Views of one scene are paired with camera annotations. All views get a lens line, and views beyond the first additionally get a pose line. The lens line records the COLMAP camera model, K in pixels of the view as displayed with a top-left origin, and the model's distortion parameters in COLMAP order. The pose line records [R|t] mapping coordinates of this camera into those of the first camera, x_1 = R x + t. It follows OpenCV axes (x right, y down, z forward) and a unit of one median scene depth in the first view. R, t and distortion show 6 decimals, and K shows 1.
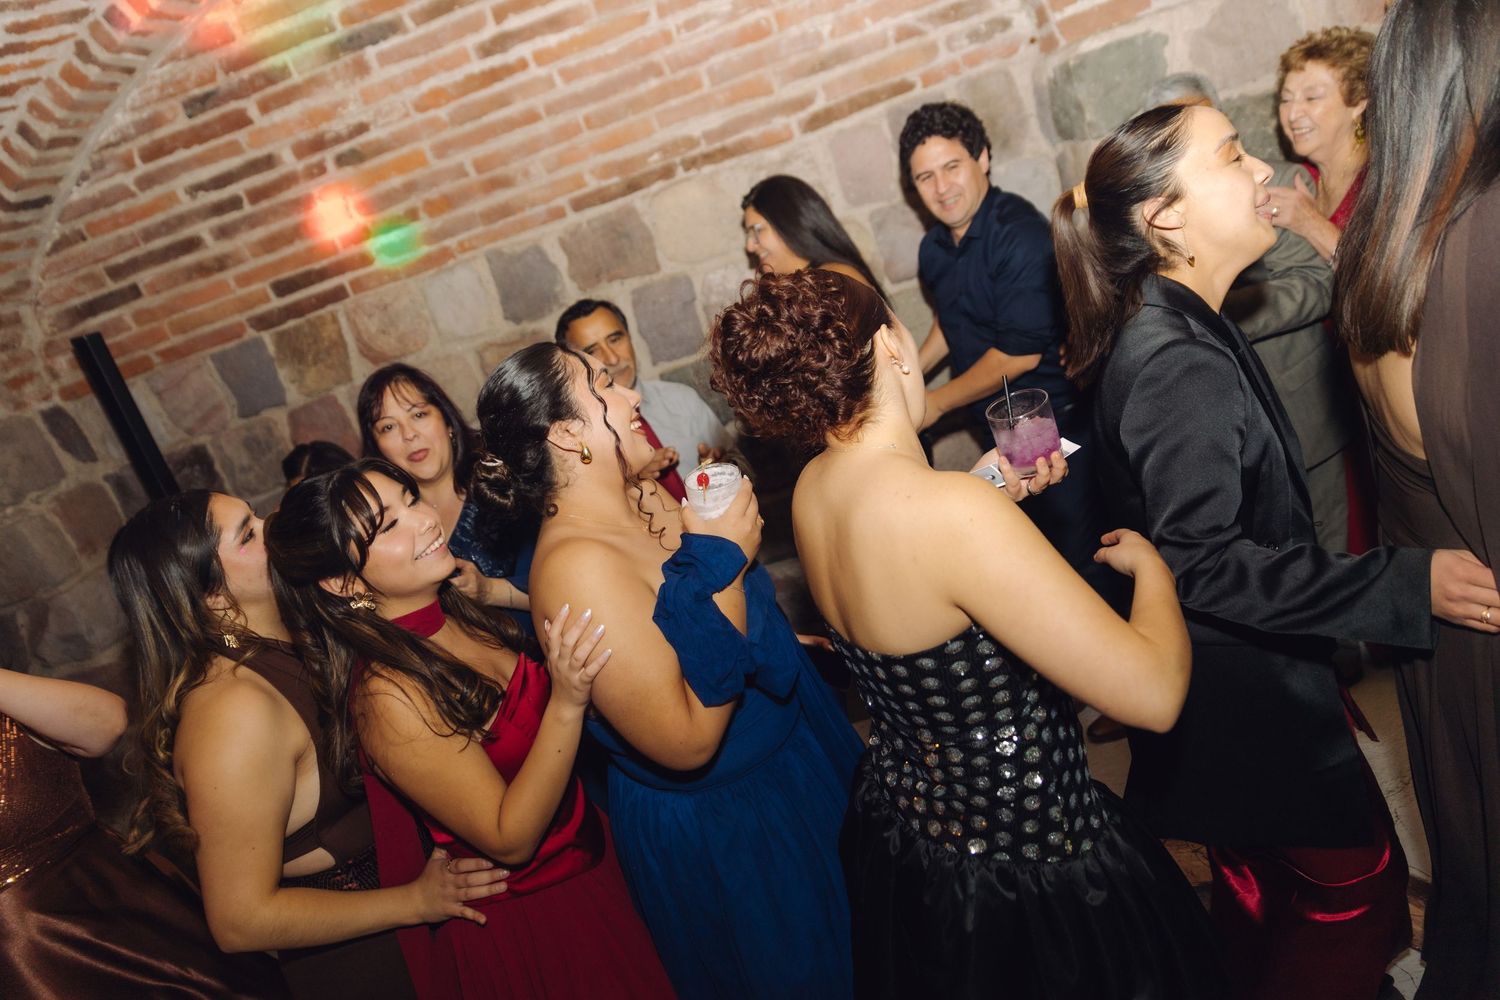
lens RADIAL K [[979.0, 0, 750.1], [0, 979.0, 494.1], [0, 0, 1]] dist [0.006494, -0.005003]
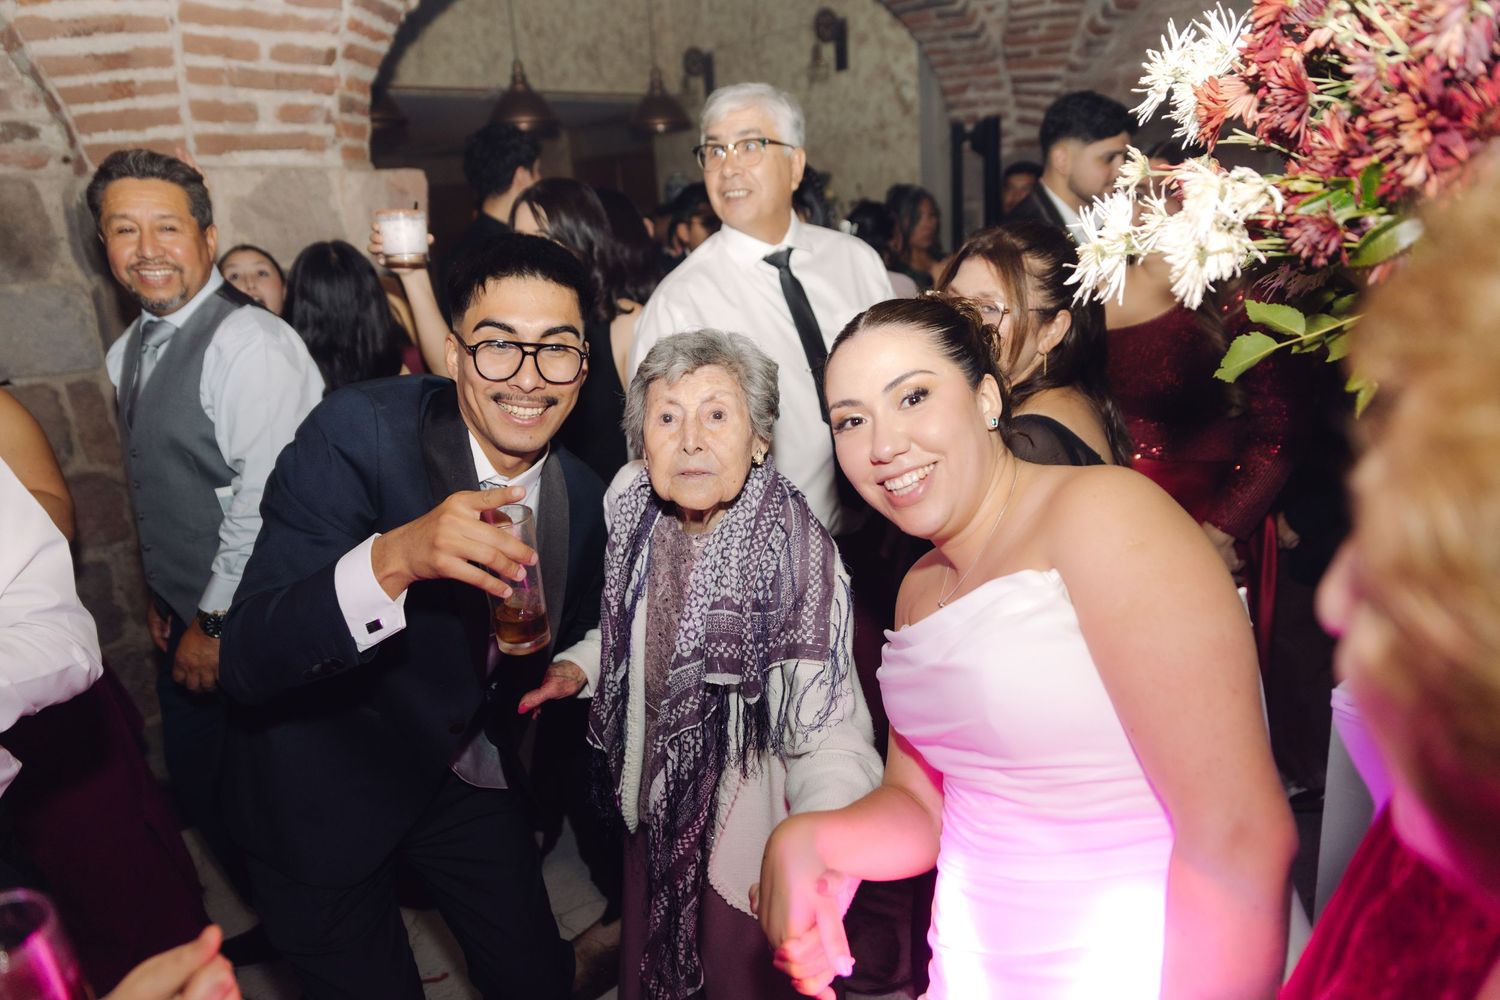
lens RADIAL K [[979.0, 0, 740.4], [0, 979.0, 498.2], [0, 0, 1]] dist [0.006494, -0.005003]
pose [[0.702833, 0.082491, 0.706555, 0.109491], [0.044386, 0.986233, -0.159295, 0.013390], [-0.709968, 0.143319, 0.689496, -0.013858]]
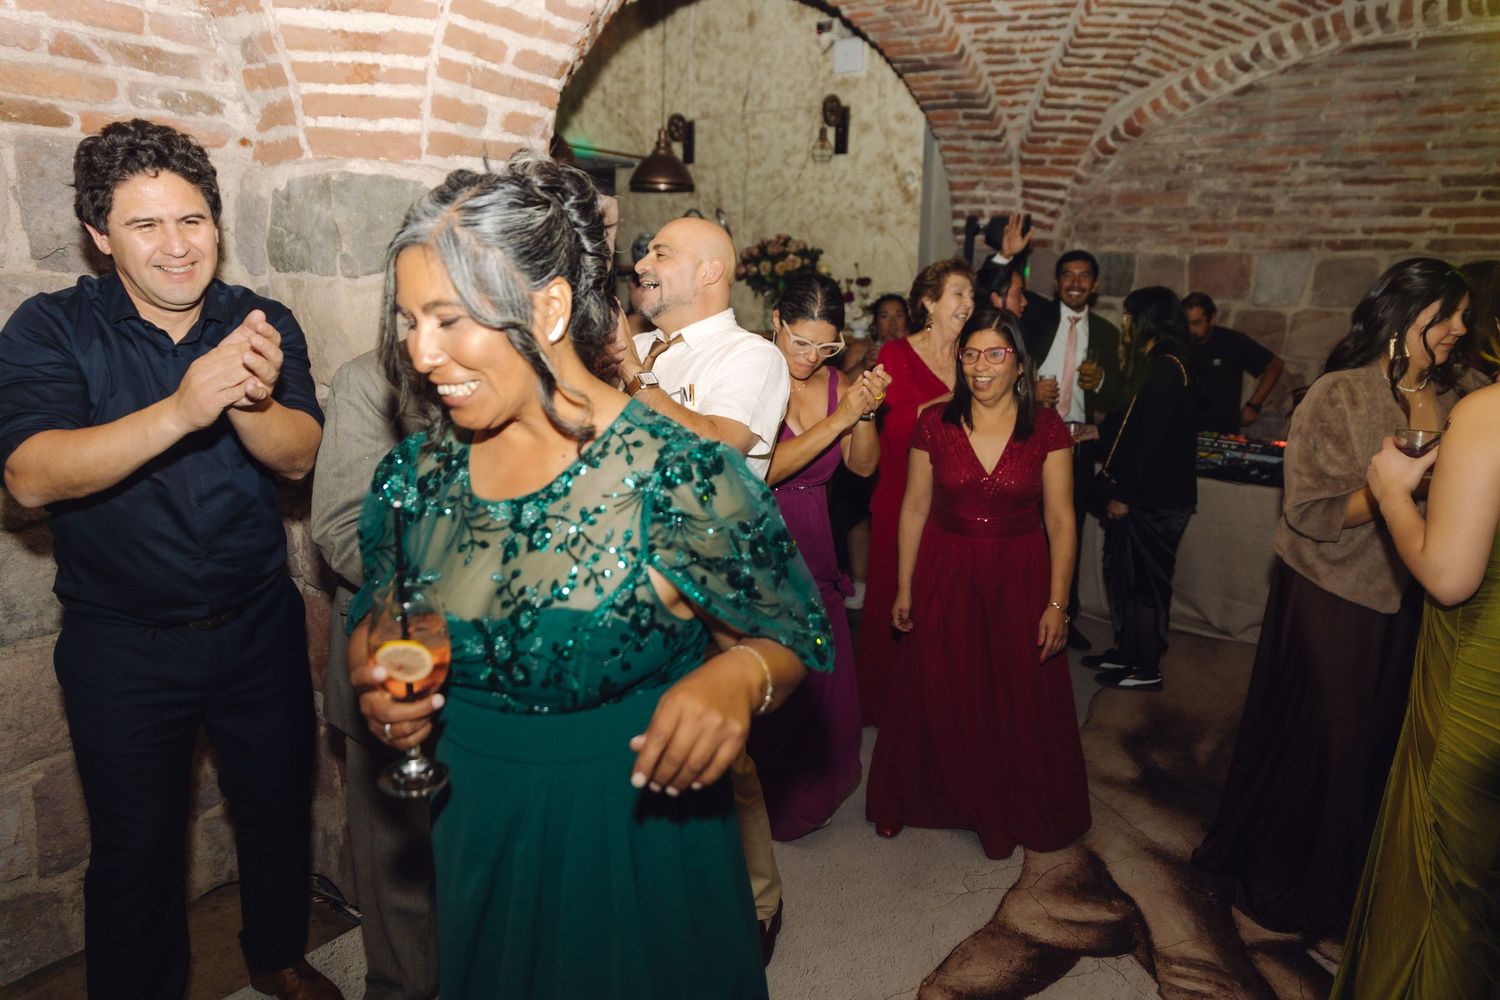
lens RADIAL K [[986.0, 0, 743.1], [0, 986.0, 490.0], [0, 0, 1]] dist [-0.043326, 0.020198]
pose [[0.539579, 0.176224, 0.823285, -0.085423], [0.035022, 0.972305, -0.231076, 0.001470], [-0.841206, 0.153517, 0.518464, 0.295231]]
